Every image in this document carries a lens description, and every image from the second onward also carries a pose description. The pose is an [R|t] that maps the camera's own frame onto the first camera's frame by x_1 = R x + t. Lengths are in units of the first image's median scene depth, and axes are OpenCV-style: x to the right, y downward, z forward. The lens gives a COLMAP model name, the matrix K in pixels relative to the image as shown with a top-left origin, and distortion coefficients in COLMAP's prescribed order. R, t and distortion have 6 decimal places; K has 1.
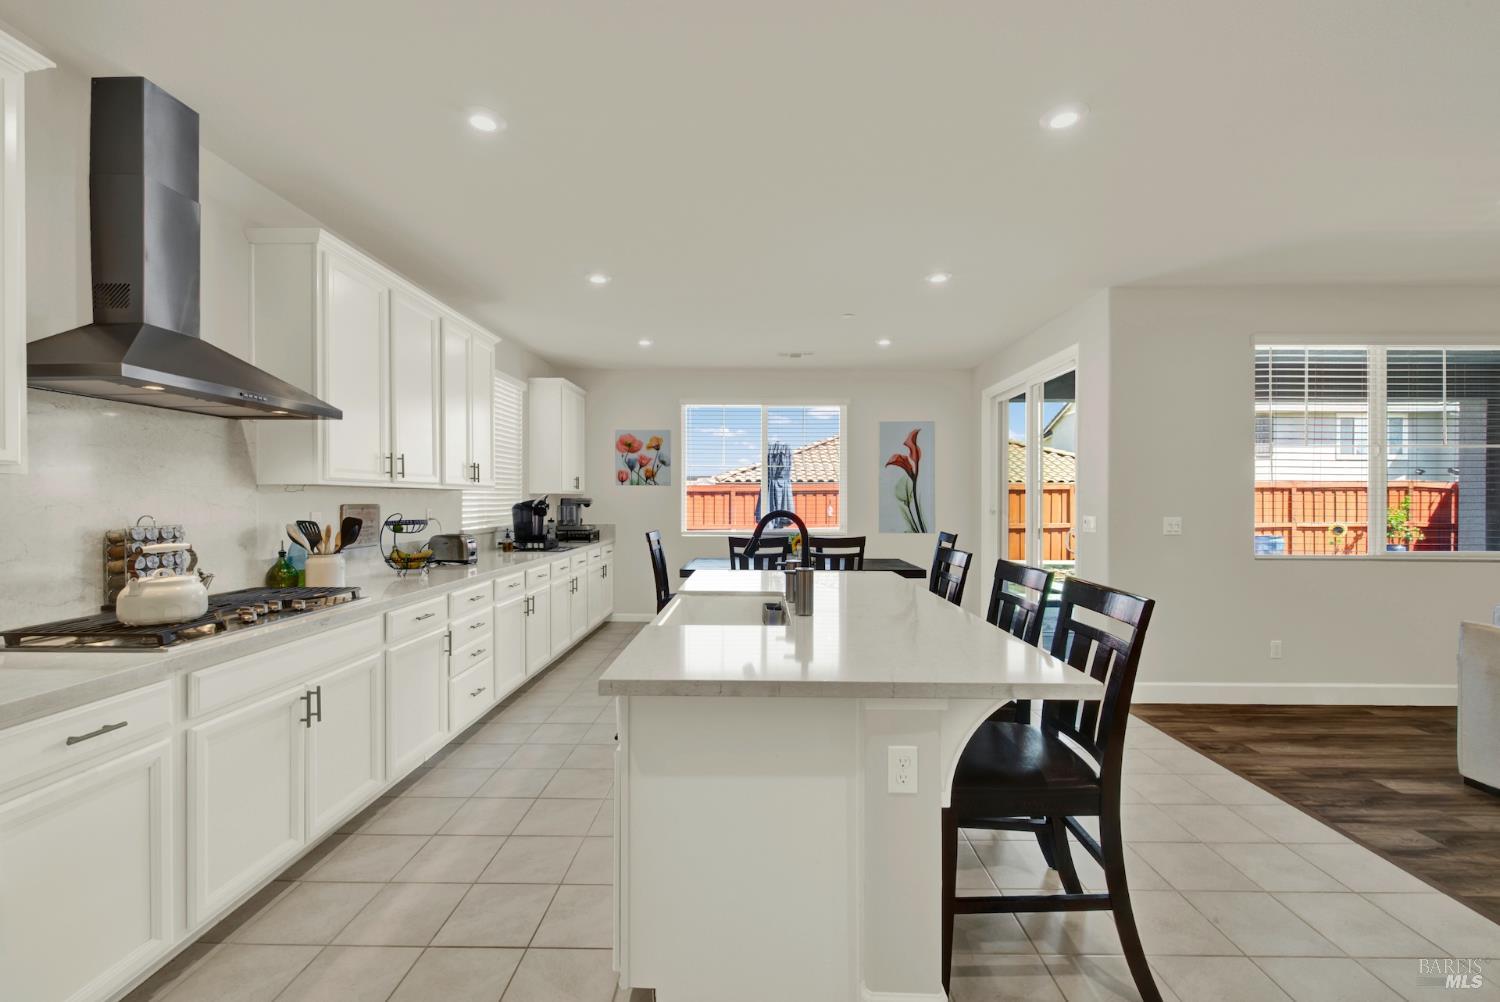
lens RADIAL K [[611.6, 0, 751.3], [0, 611.6, 498.6], [0, 0, 1]] dist [0.000052, -0.000140]
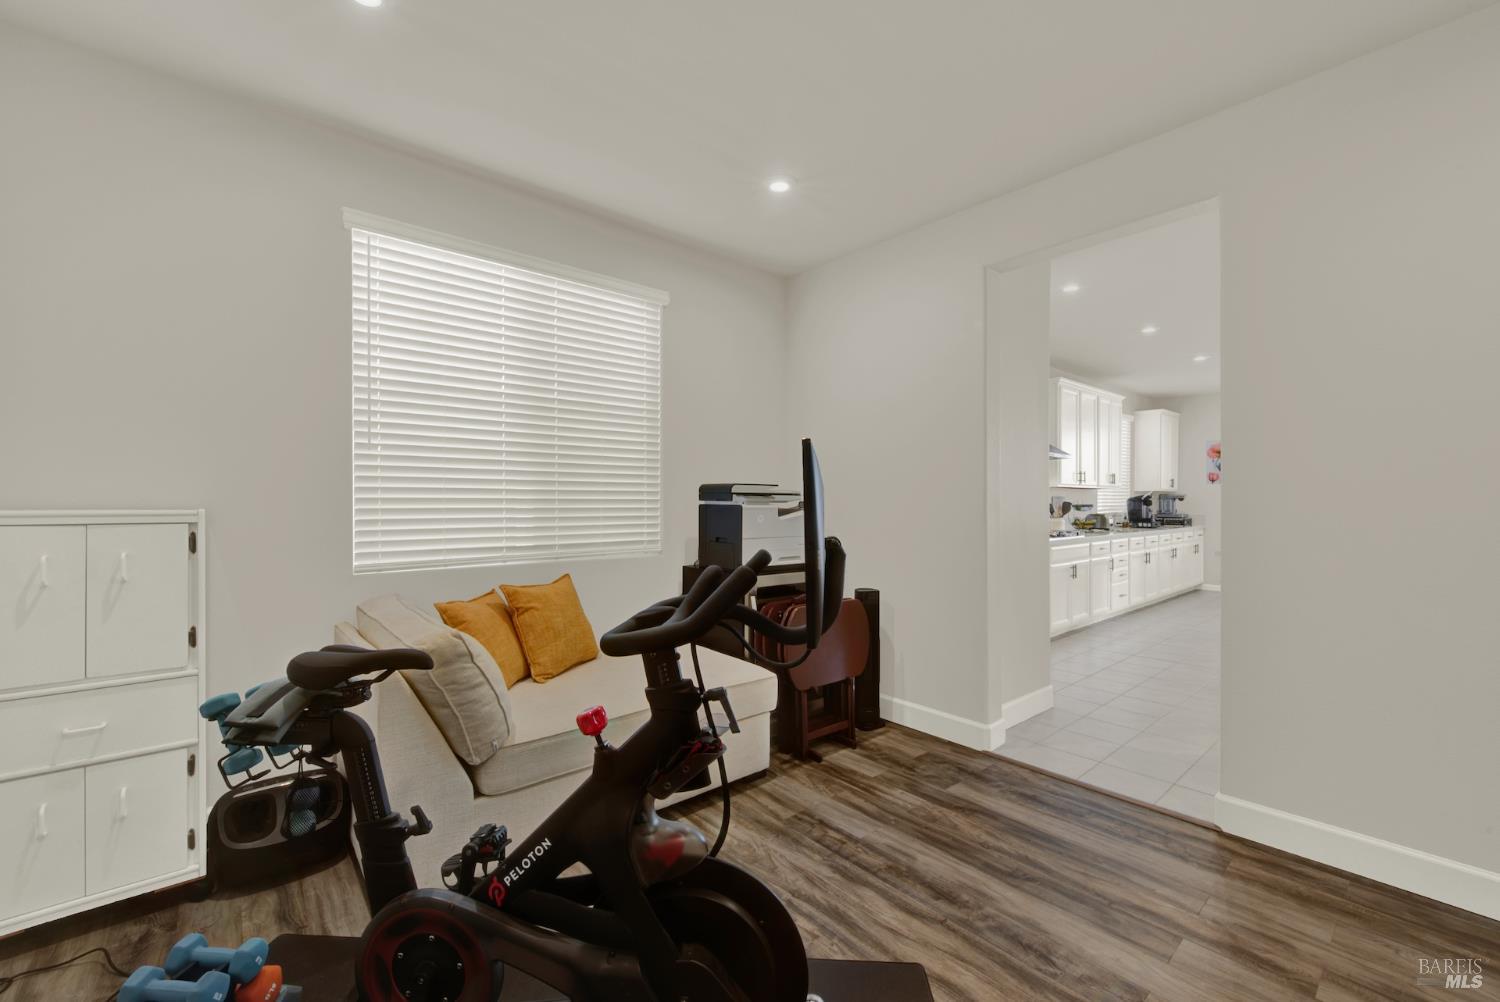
lens RADIAL K [[598.7, 0, 754.3], [0, 598.7, 505.5], [0, 0, 1]] dist [-0.002351, -0.000429]
pose [[0.662198, 0.004524, -0.749315, 0.118315], [0.002059, 0.999967, 0.007857, 0.014385], [0.749326, -0.006746, 0.662167, -0.705430]]
